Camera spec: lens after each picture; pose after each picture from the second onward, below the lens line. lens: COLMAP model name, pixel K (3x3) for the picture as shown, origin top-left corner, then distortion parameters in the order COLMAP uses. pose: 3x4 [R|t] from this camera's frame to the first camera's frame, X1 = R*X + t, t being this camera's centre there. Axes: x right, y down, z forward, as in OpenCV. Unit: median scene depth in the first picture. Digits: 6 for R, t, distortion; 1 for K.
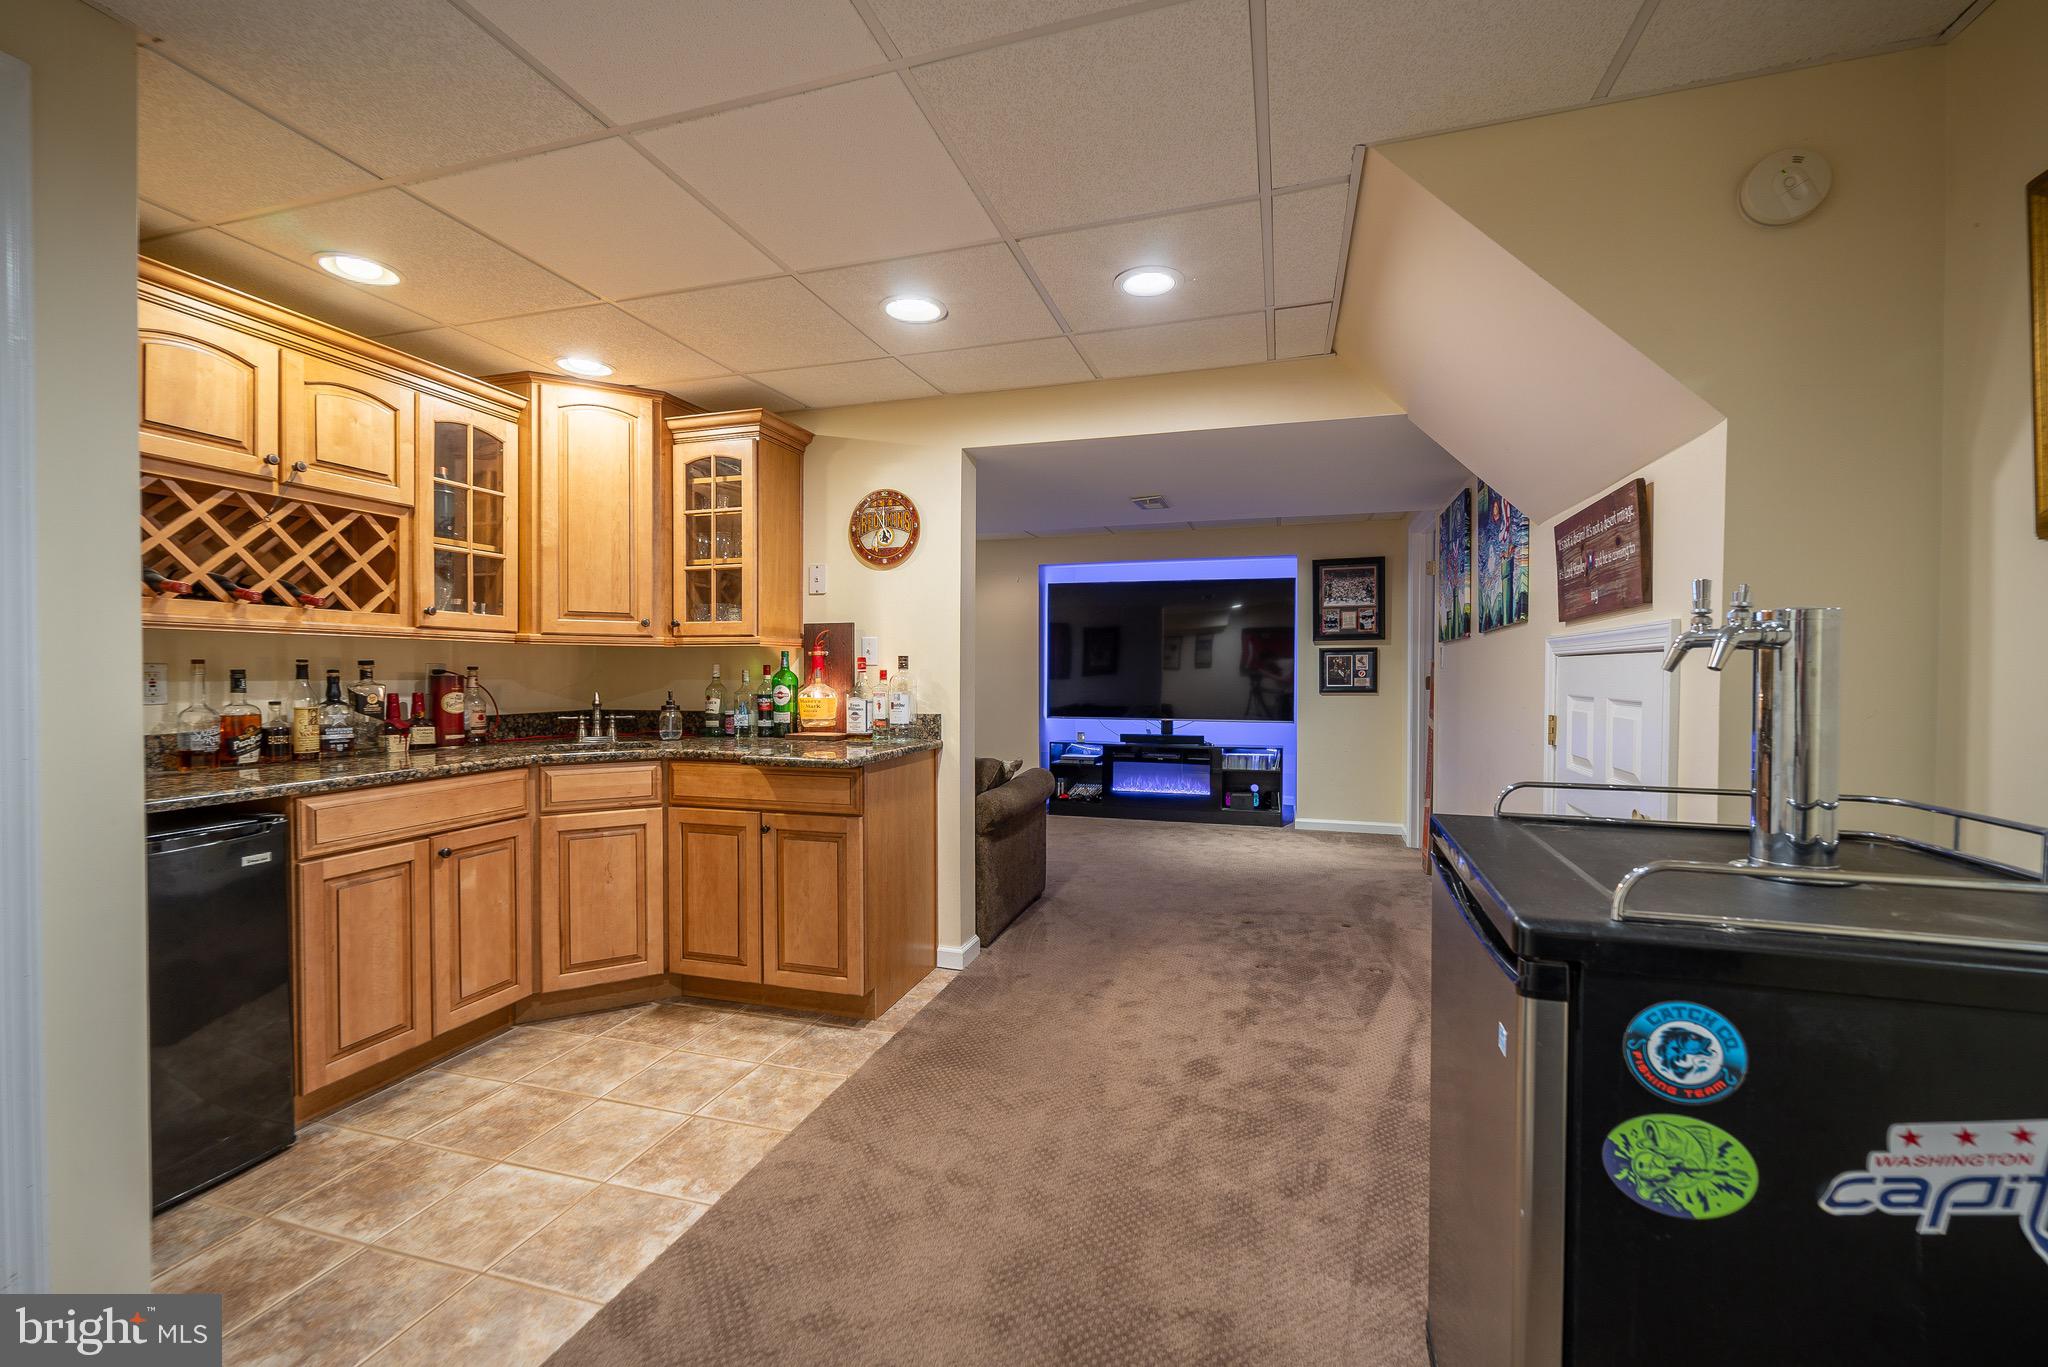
lens RADIAL K [[829.6, 0, 1027.1], [0, 829.6, 680.9], [0, 0, 1]] dist [-0.001490, -0.001379]
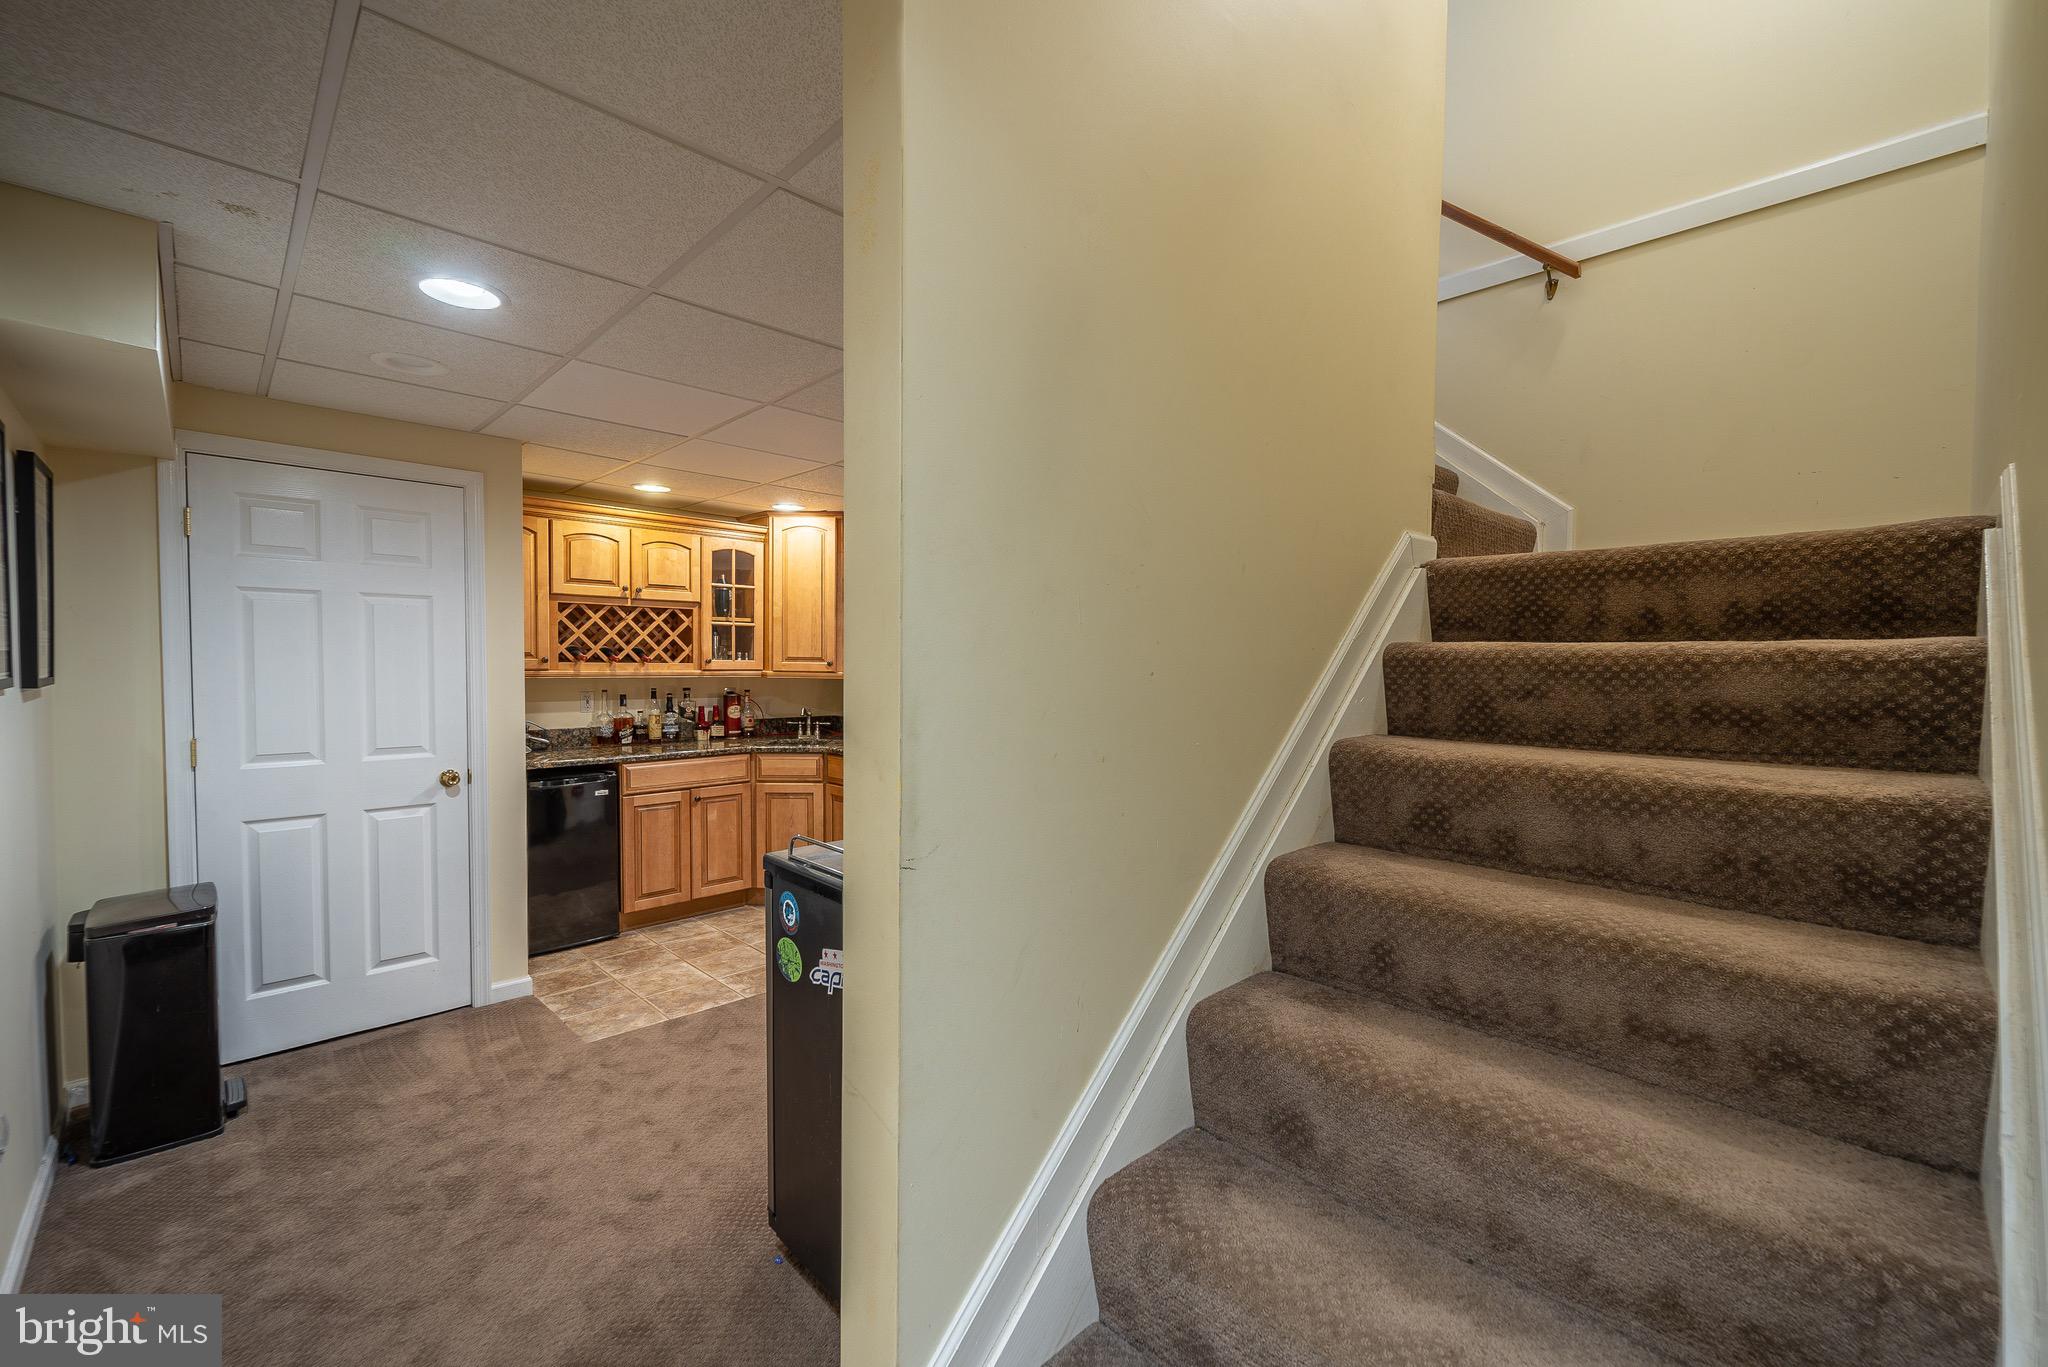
lens RADIAL K [[829.6, 0, 1030.8], [0, 829.6, 685.5], [0, 0, 1]] dist [-0.001490, -0.001379]
pose [[0.881964, 0.020530, -0.470870, 0.748208], [-0.012214, 0.999711, 0.020710, -0.081868], [0.471159, -0.012515, 0.881959, -0.237182]]
